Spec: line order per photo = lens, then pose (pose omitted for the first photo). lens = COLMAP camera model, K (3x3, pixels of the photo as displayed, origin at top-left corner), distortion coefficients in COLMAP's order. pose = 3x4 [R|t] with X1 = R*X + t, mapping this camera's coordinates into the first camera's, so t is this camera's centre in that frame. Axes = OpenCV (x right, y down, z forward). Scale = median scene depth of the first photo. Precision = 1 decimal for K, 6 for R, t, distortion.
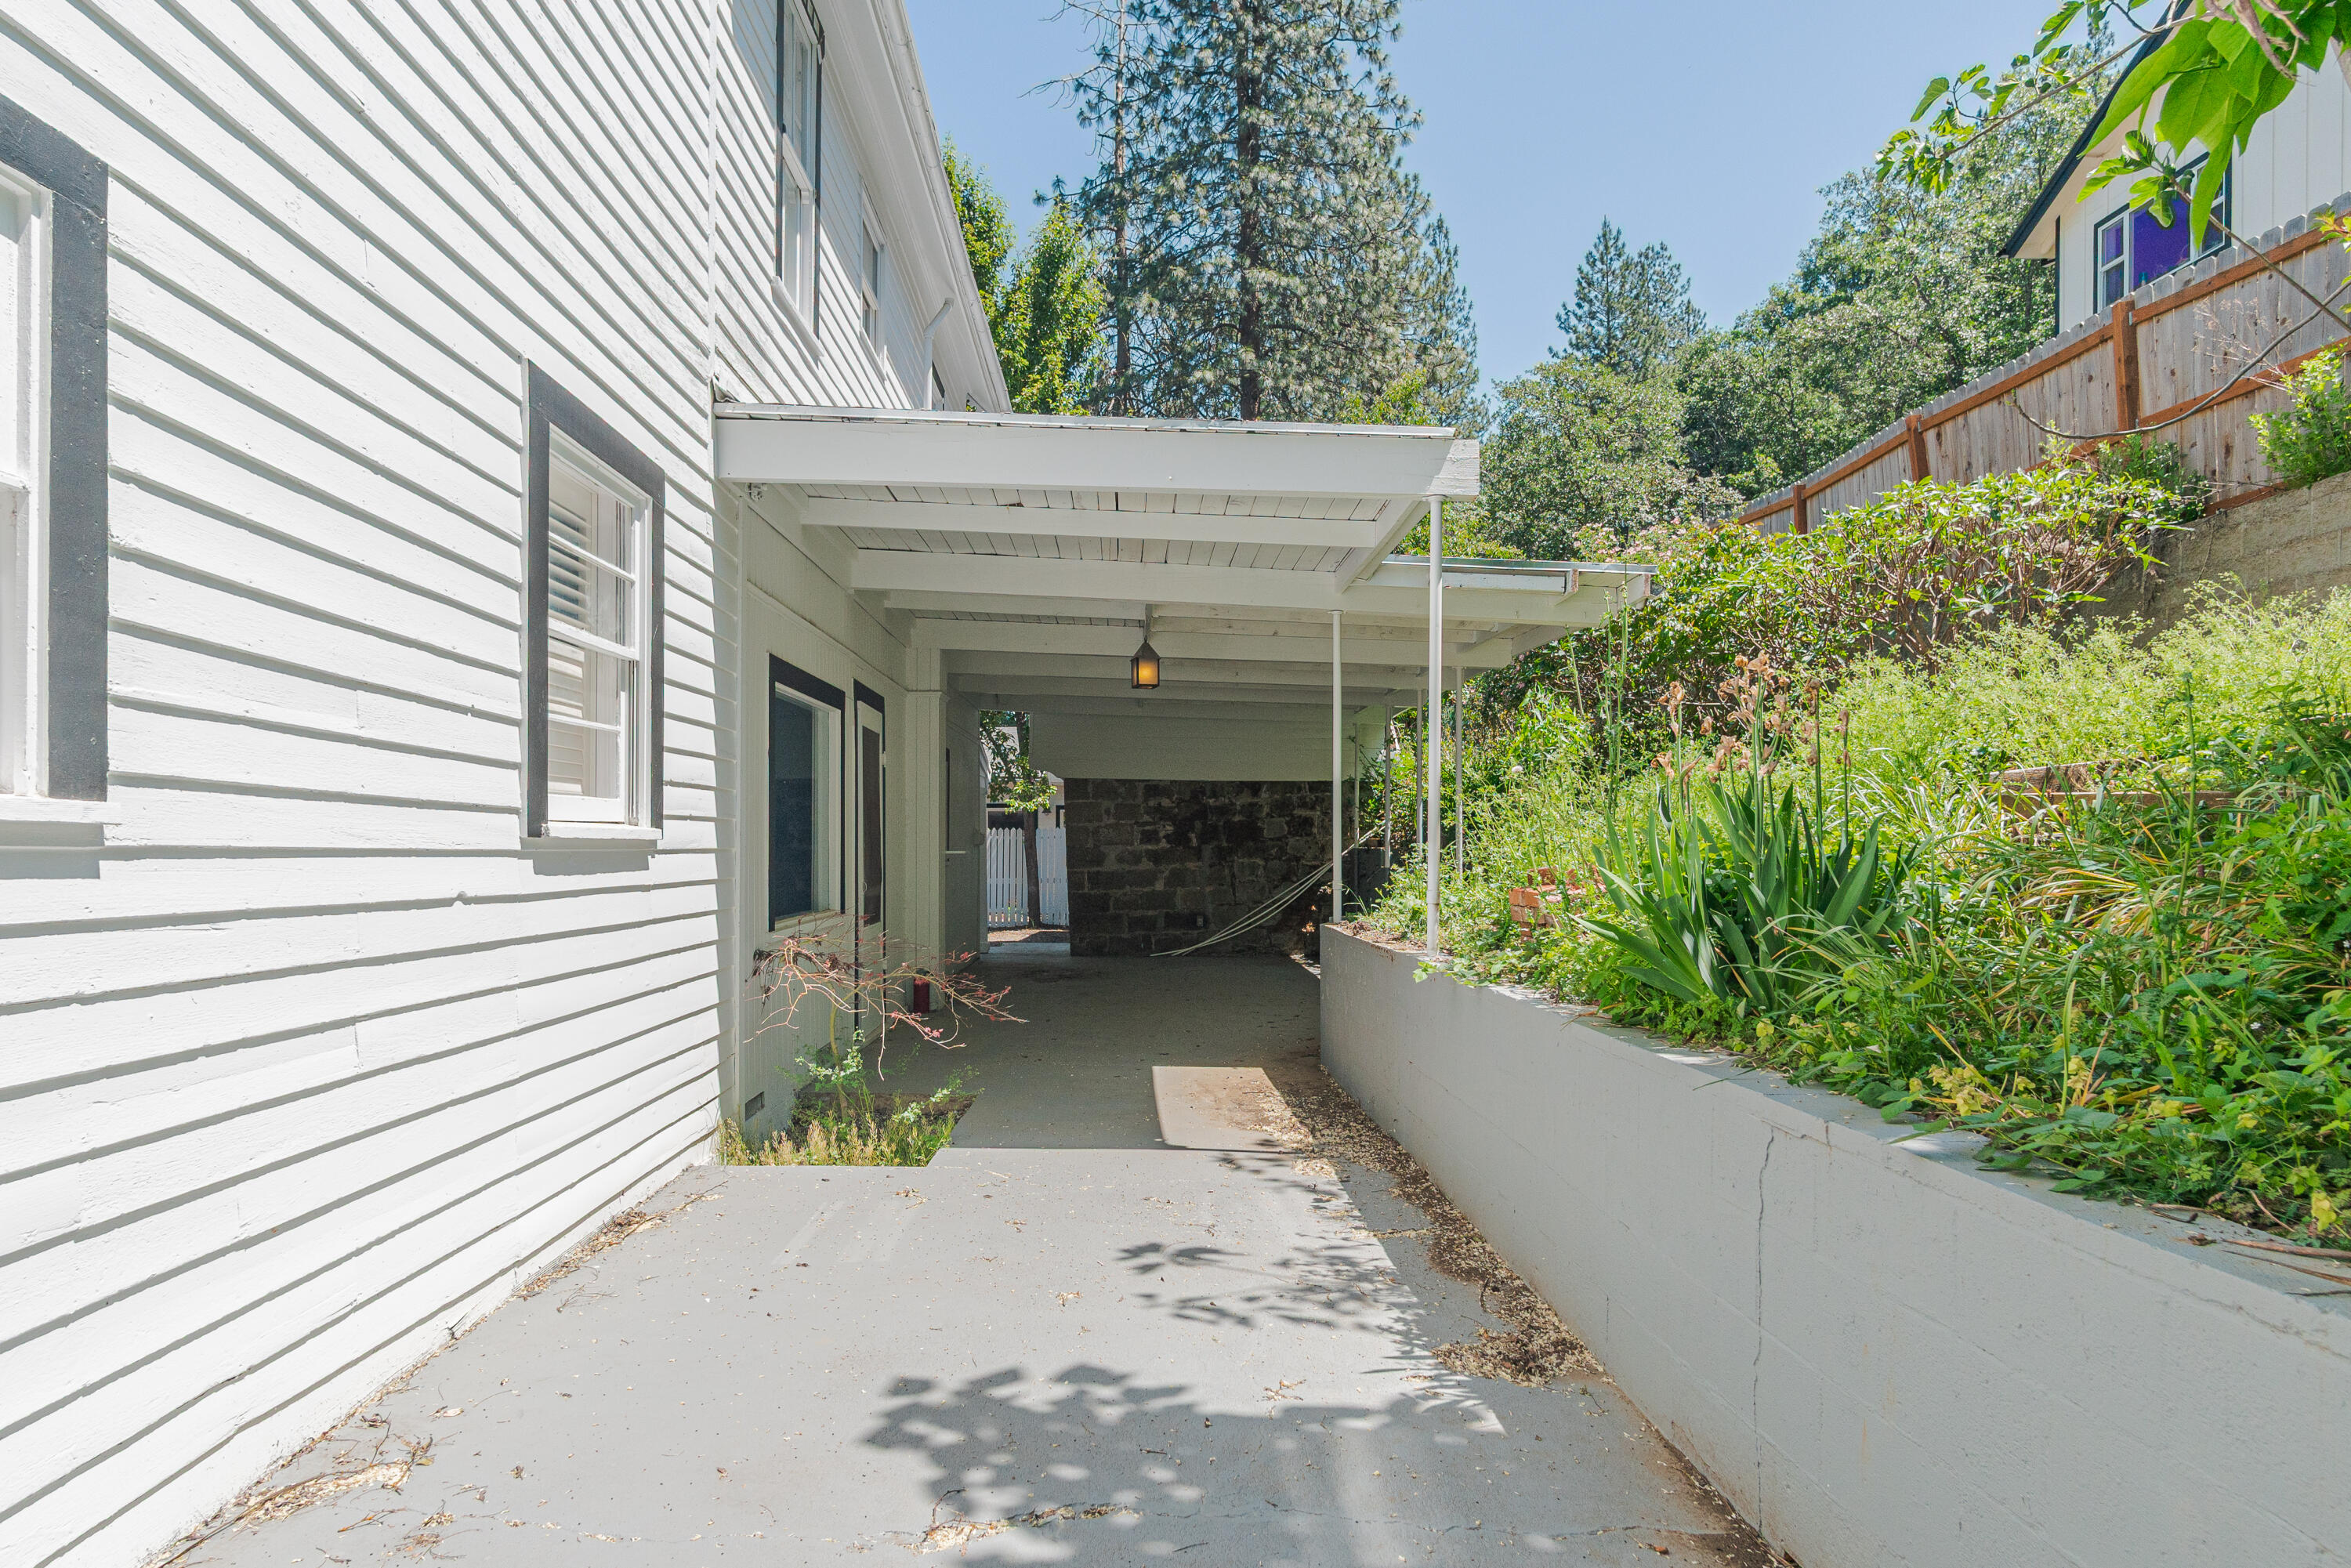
lens RADIAL K [[1687.1, 0, 1182.0], [0, 1687.1, 834.0], [0, 0, 1]] dist [0.000340, 0.000208]
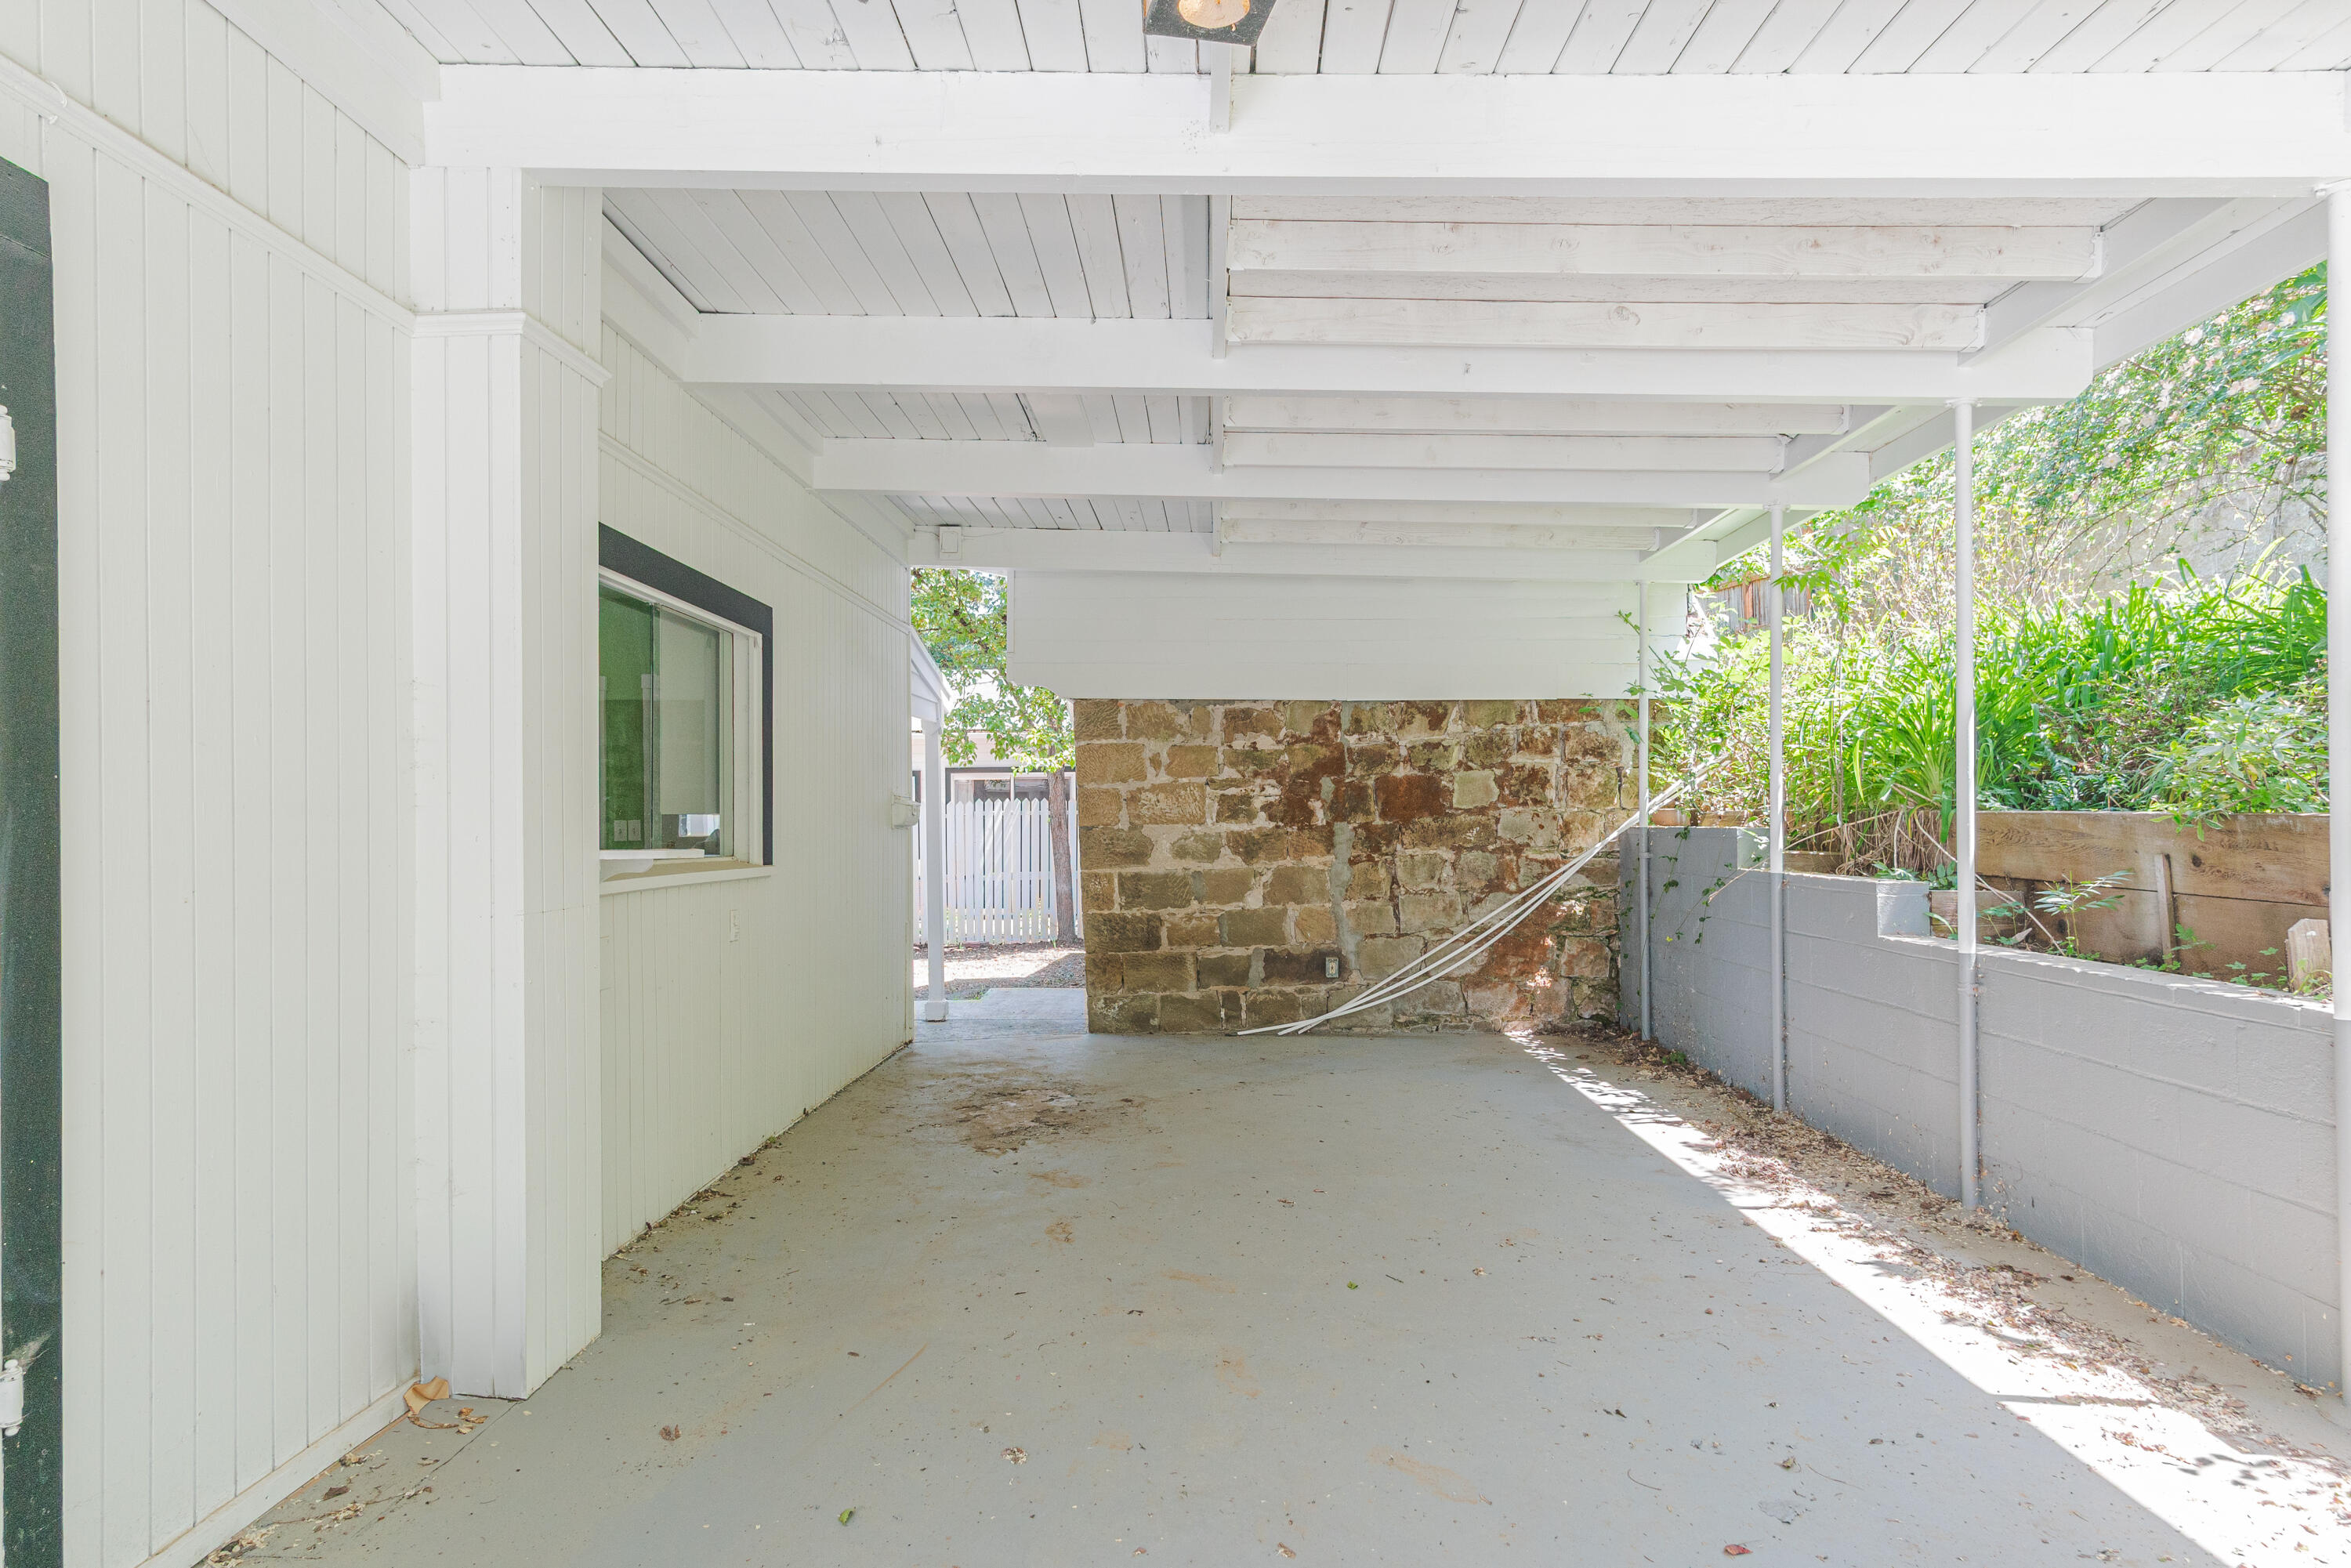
lens RADIAL K [[1687.1, 0, 1182.0], [0, 1687.1, 834.0], [0, 0, 1]] dist [0.000340, 0.000208]
pose [[0.998734, -0.005869, -0.049950, -0.009508], [0.006607, 0.999871, 0.014625, 0.001955], [0.049858, -0.014936, 0.998645, 0.470921]]
